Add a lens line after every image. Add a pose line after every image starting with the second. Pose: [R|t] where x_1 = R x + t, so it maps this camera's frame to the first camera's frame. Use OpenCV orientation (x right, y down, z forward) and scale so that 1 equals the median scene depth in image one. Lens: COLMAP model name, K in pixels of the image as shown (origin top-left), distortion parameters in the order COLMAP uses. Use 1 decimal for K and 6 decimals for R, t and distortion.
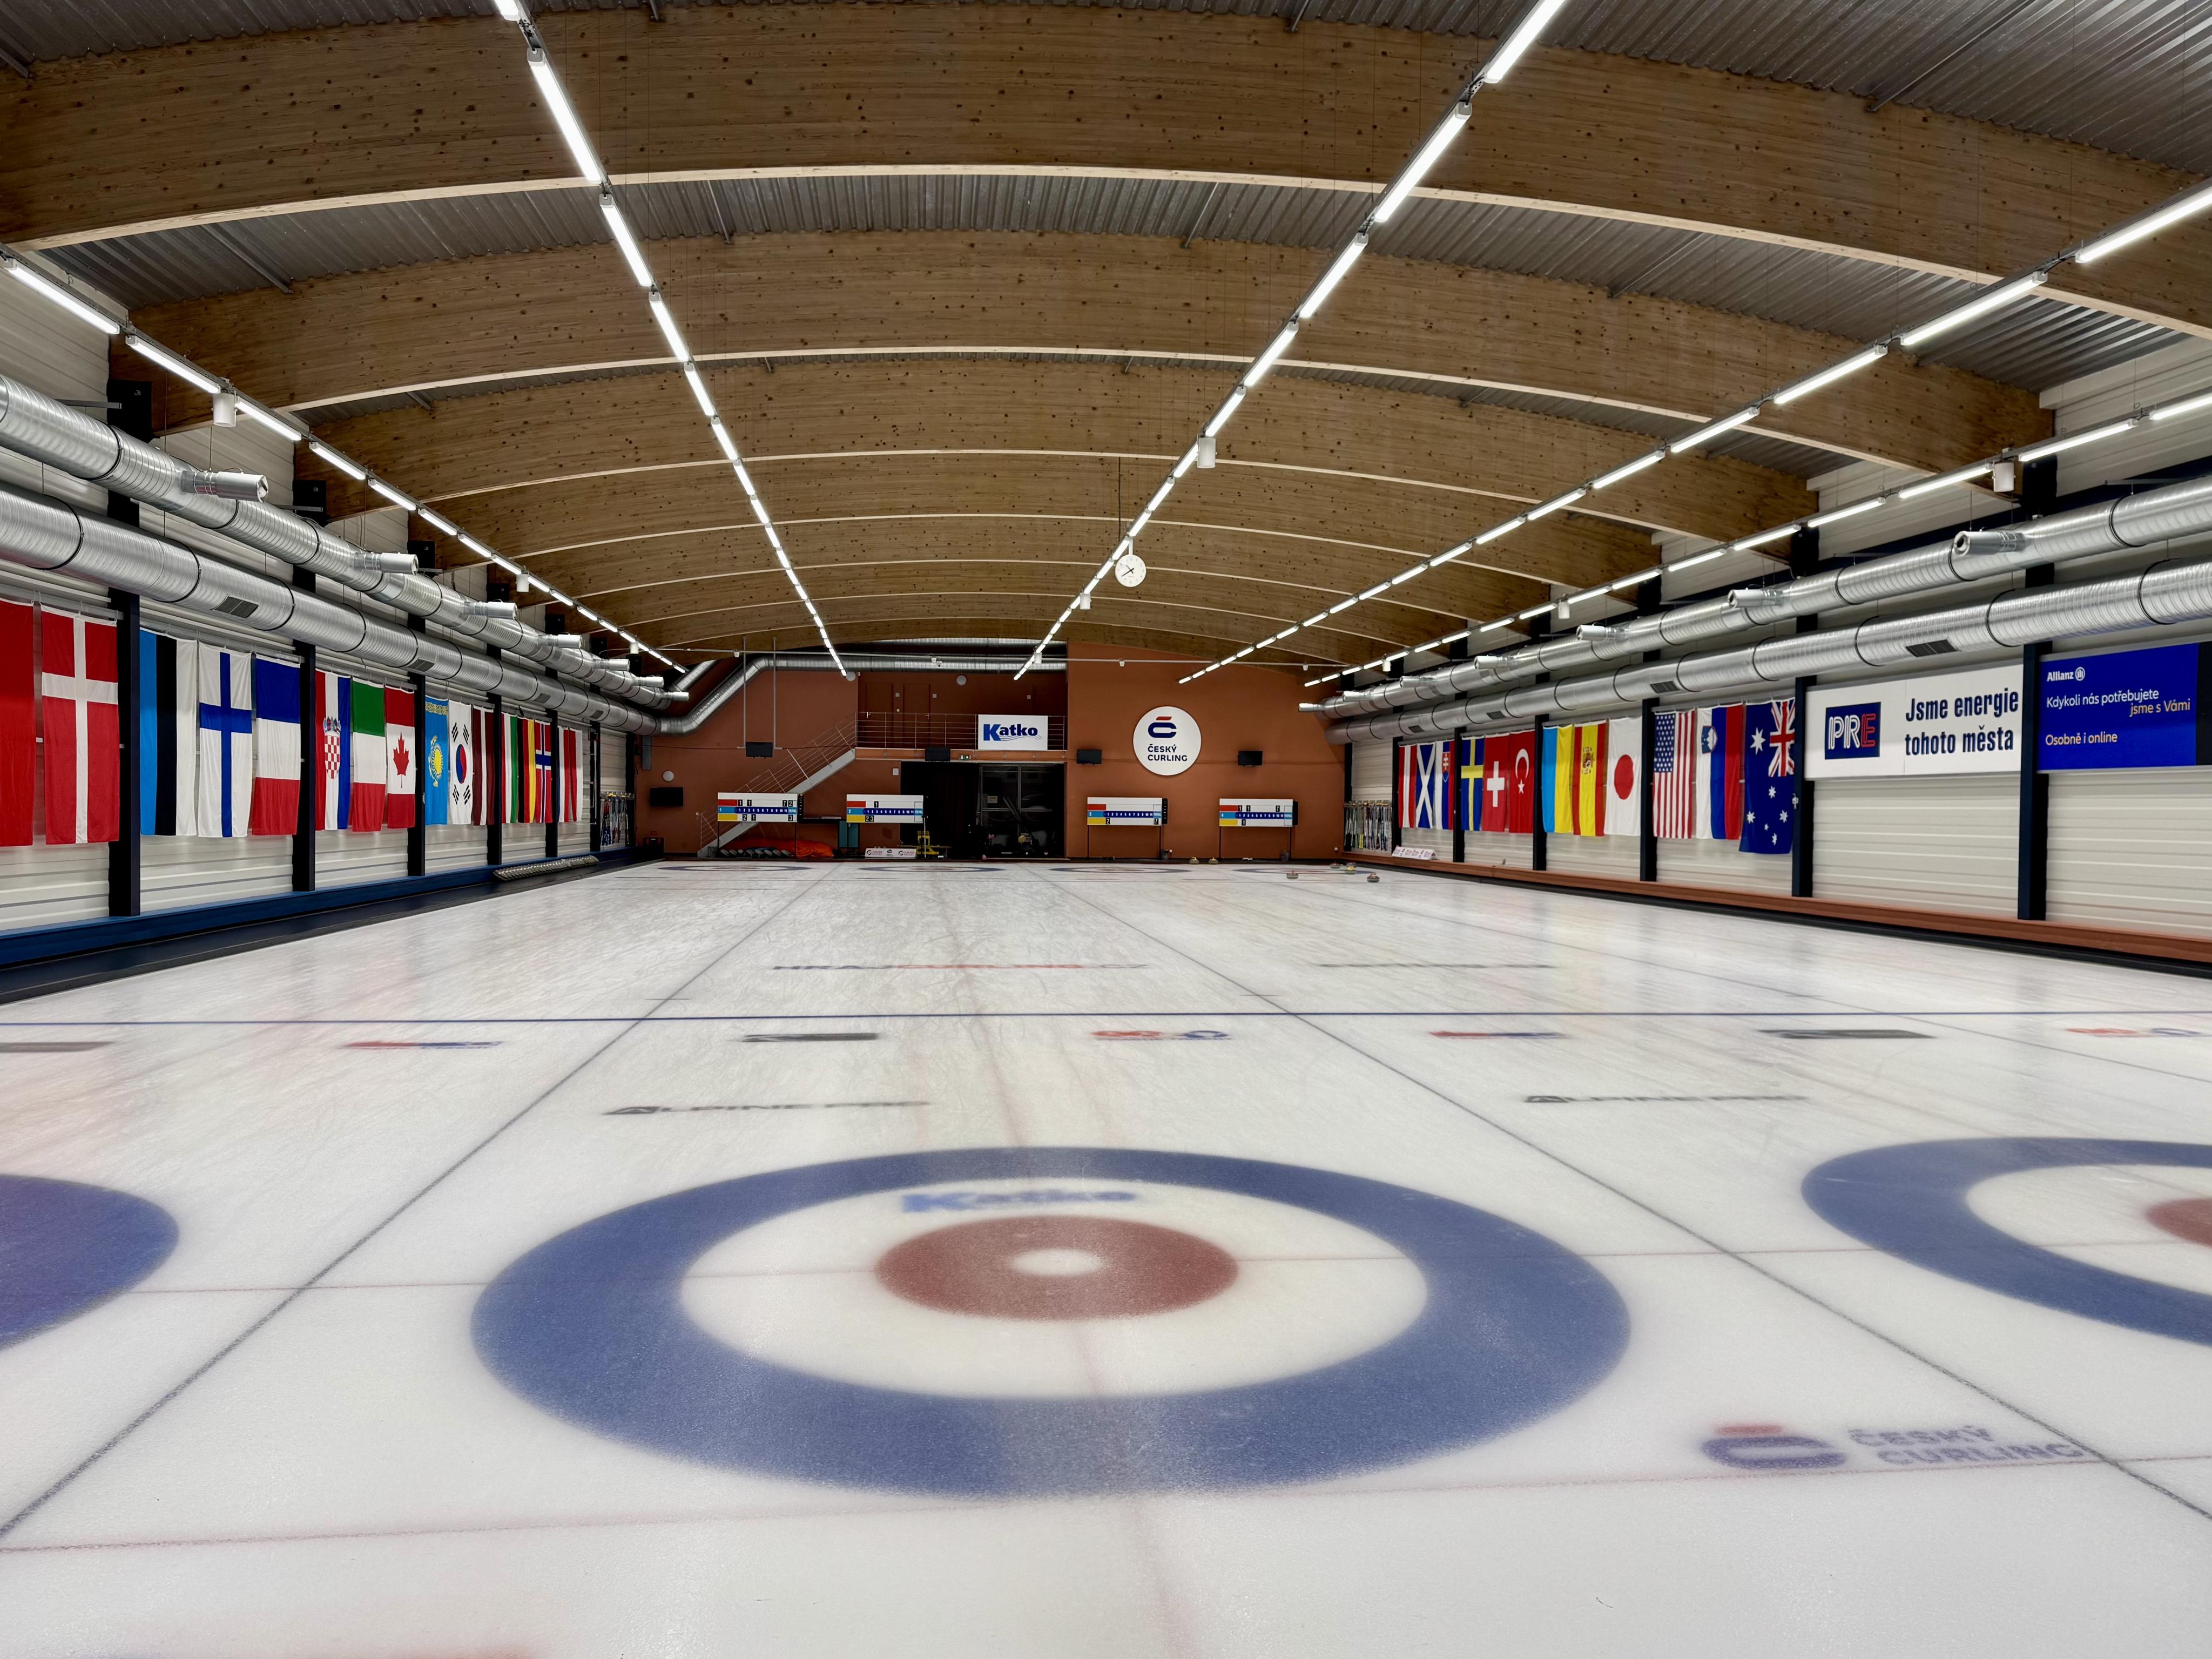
lens RADIAL K [[1592.6, 0, 1106.0], [0, 1592.6, 829.5], [0, 0, 1]] dist [0.181629, -0.261382]
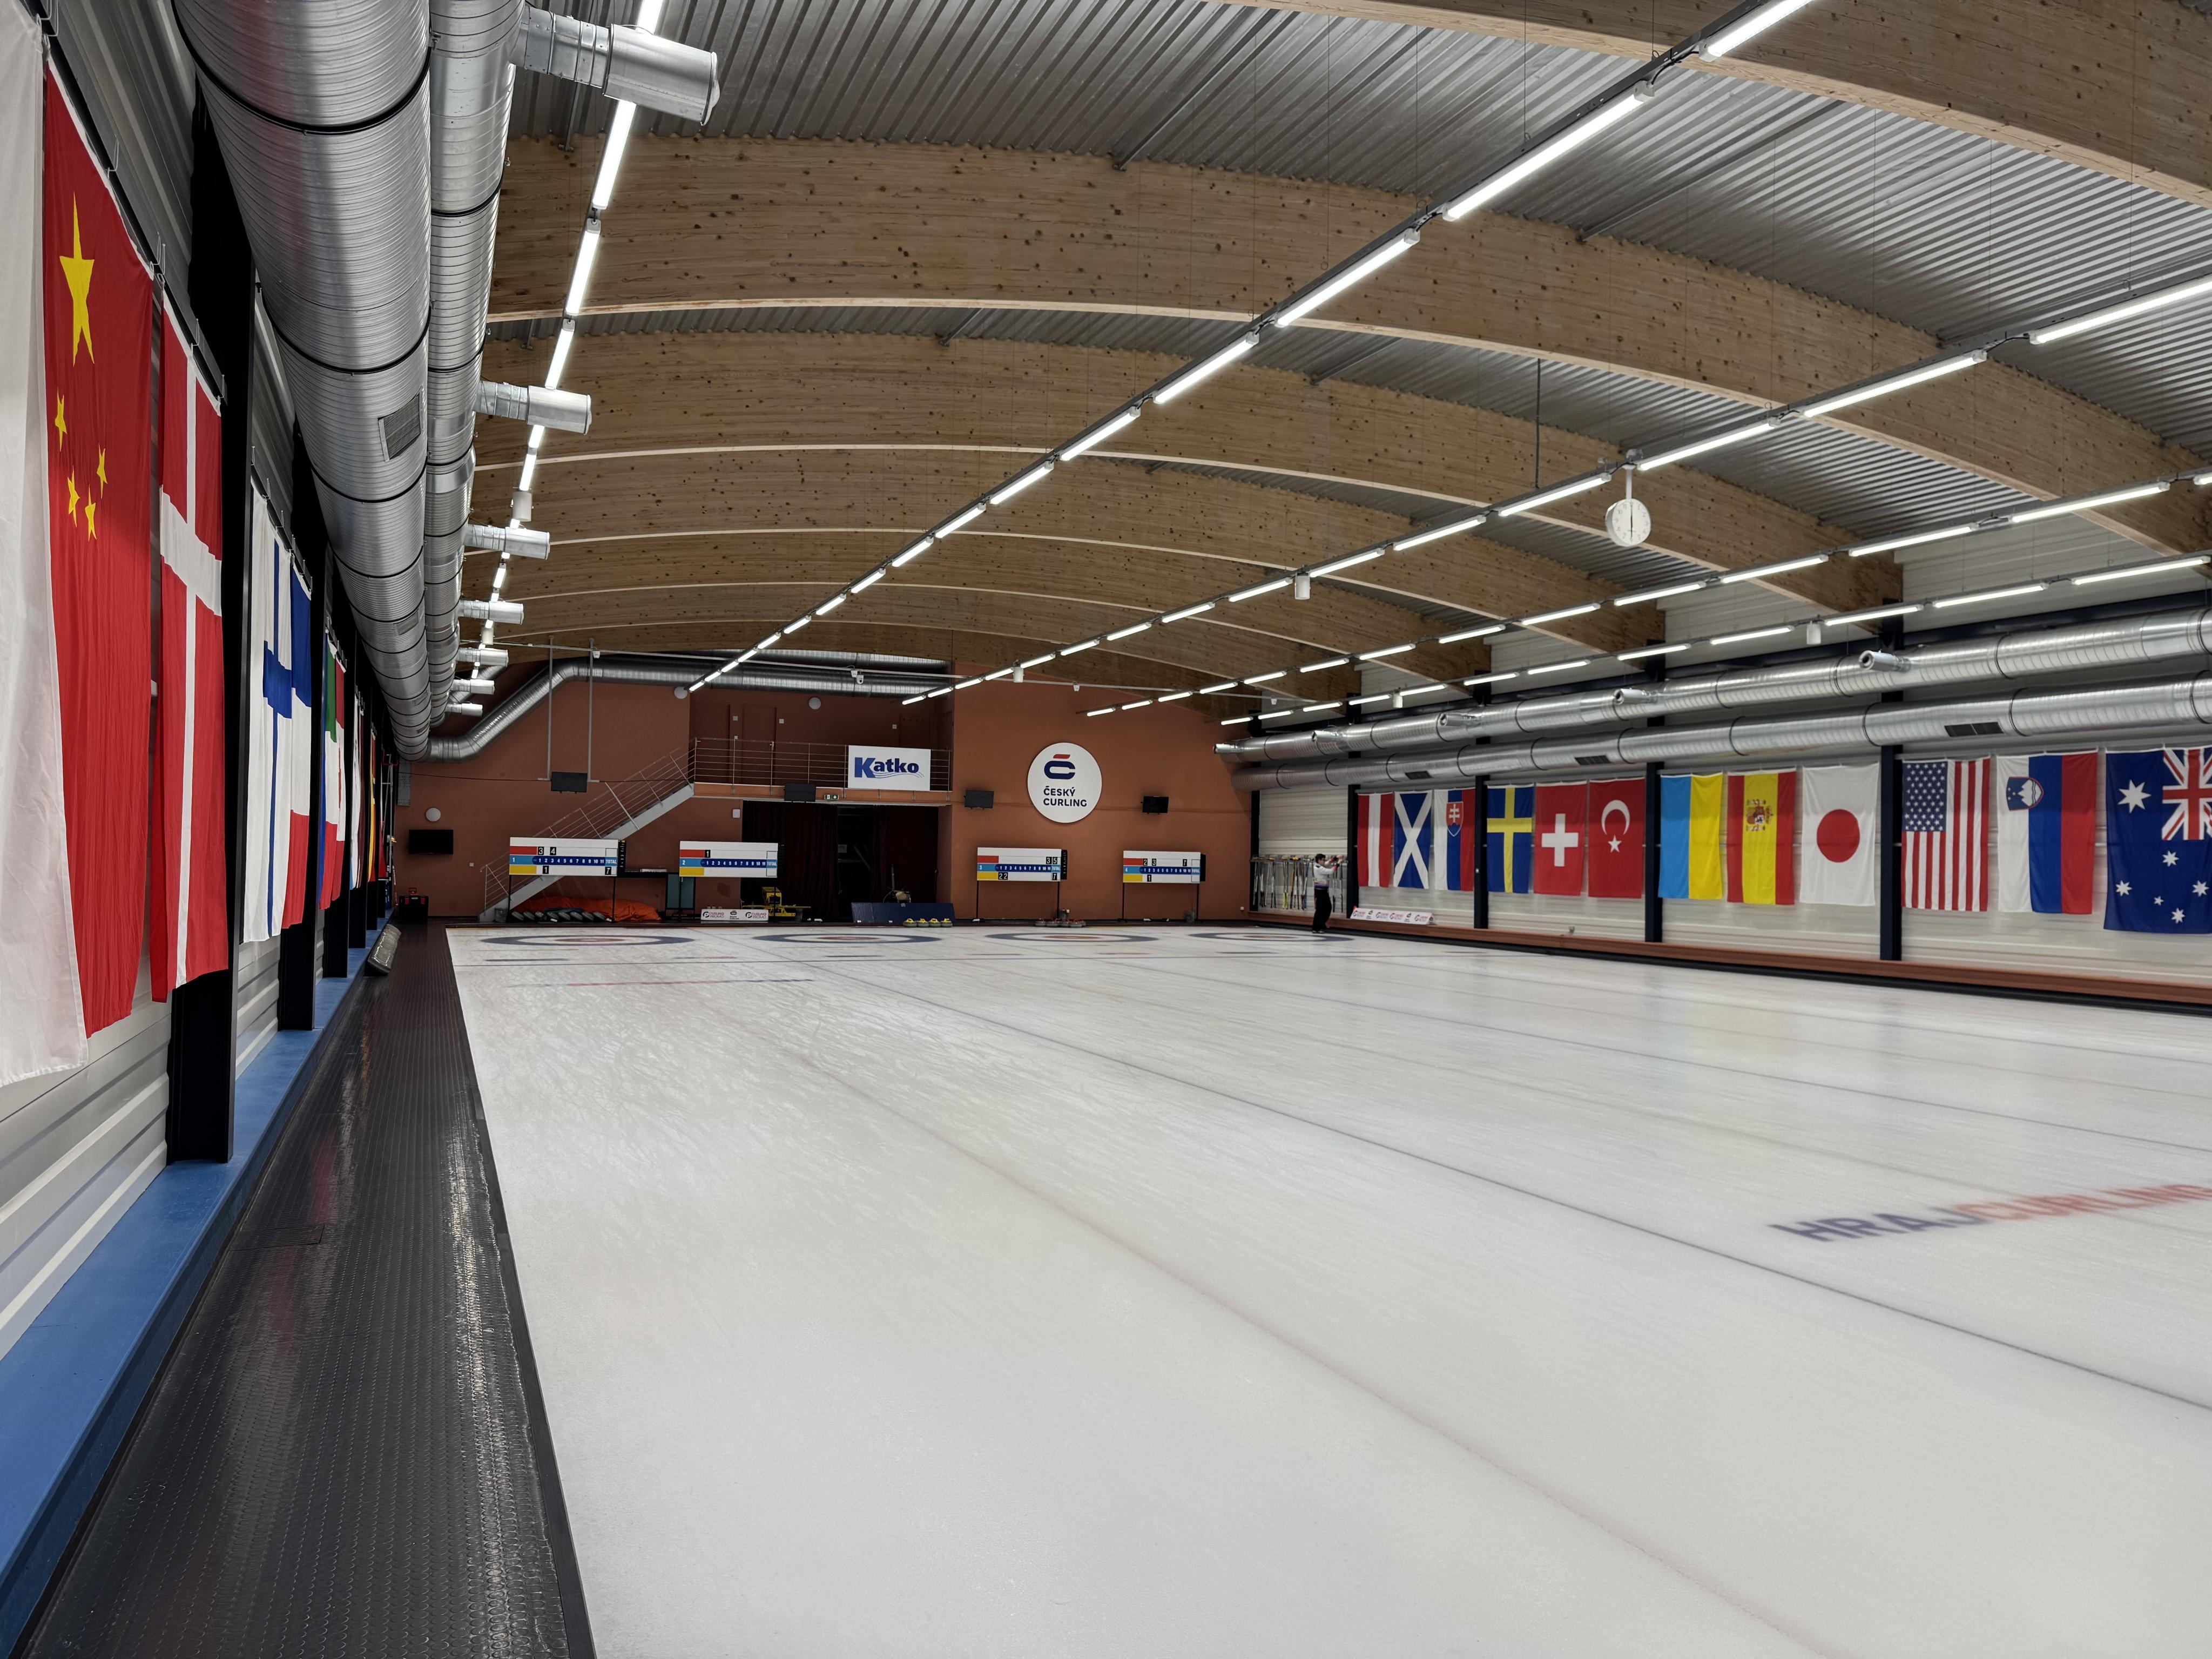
lens RADIAL K [[1533.6, 0, 1106.0], [0, 1533.6, 829.5], [0, 0, 1]] dist [0.115236, -0.132525]
pose [[0.957779, 0.013700, 0.287178, -0.226018], [-0.005243, 0.999530, -0.030196, -0.007198], [-0.287457, 0.027415, 0.957401, 0.261356]]
